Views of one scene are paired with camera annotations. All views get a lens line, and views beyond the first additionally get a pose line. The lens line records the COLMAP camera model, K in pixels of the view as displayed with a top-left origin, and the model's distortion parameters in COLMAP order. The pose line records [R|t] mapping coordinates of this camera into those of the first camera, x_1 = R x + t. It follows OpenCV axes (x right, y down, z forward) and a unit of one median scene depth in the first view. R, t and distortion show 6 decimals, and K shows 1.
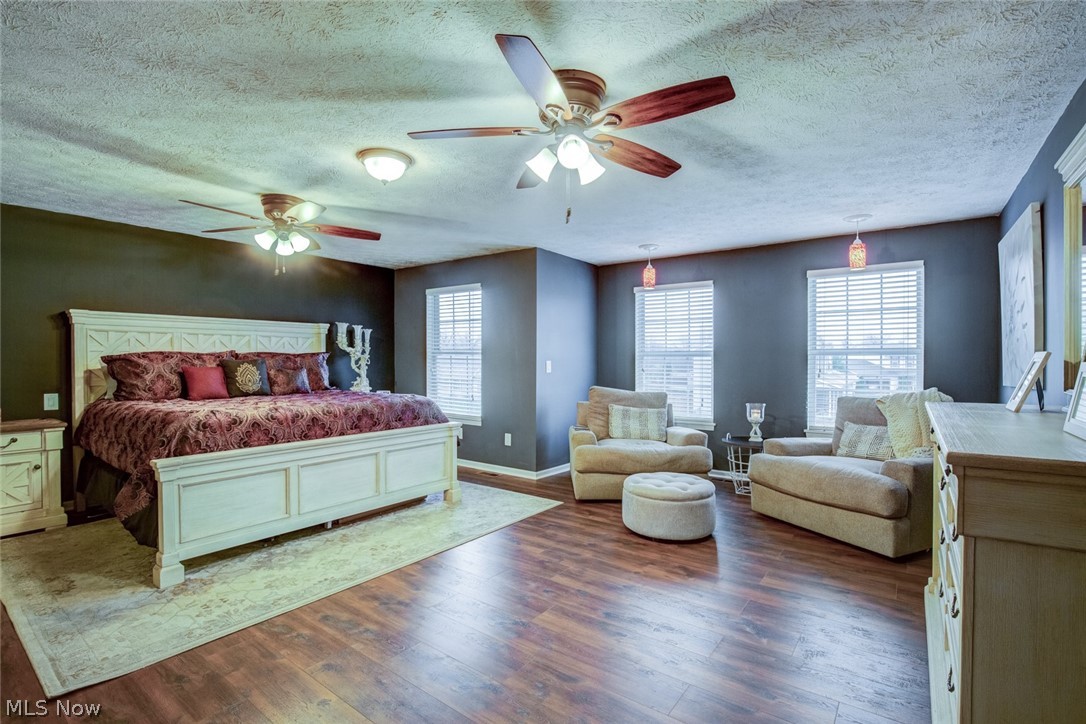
lens RADIAL K [[507.2, 0, 549.6], [0, 507.2, 364.1], [0, 0, 1]] dist [-0.024955, -0.001249]
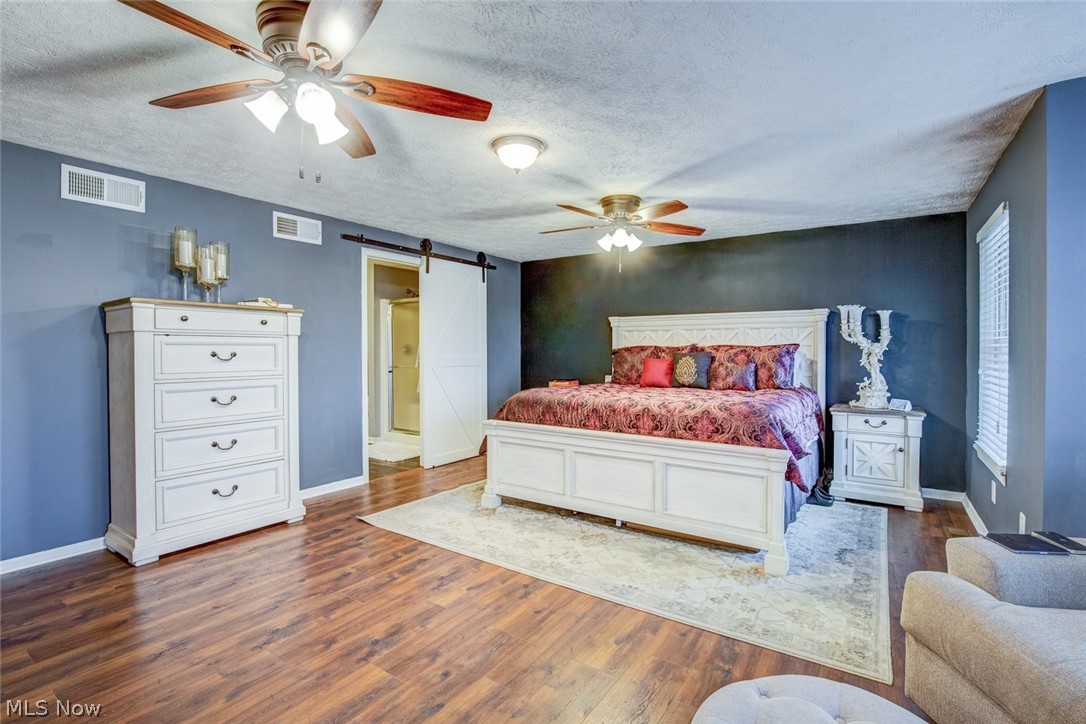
lens RADIAL K [[507.2, 0, 550.6], [0, 507.2, 350.2], [0, 0, 1]] dist [-0.024955, -0.001249]
pose [[0.035047, -0.005936, -0.999368, 0.521260], [-0.014495, 0.999874, -0.006447, -0.003834], [0.999281, 0.014712, 0.034957, 0.820060]]
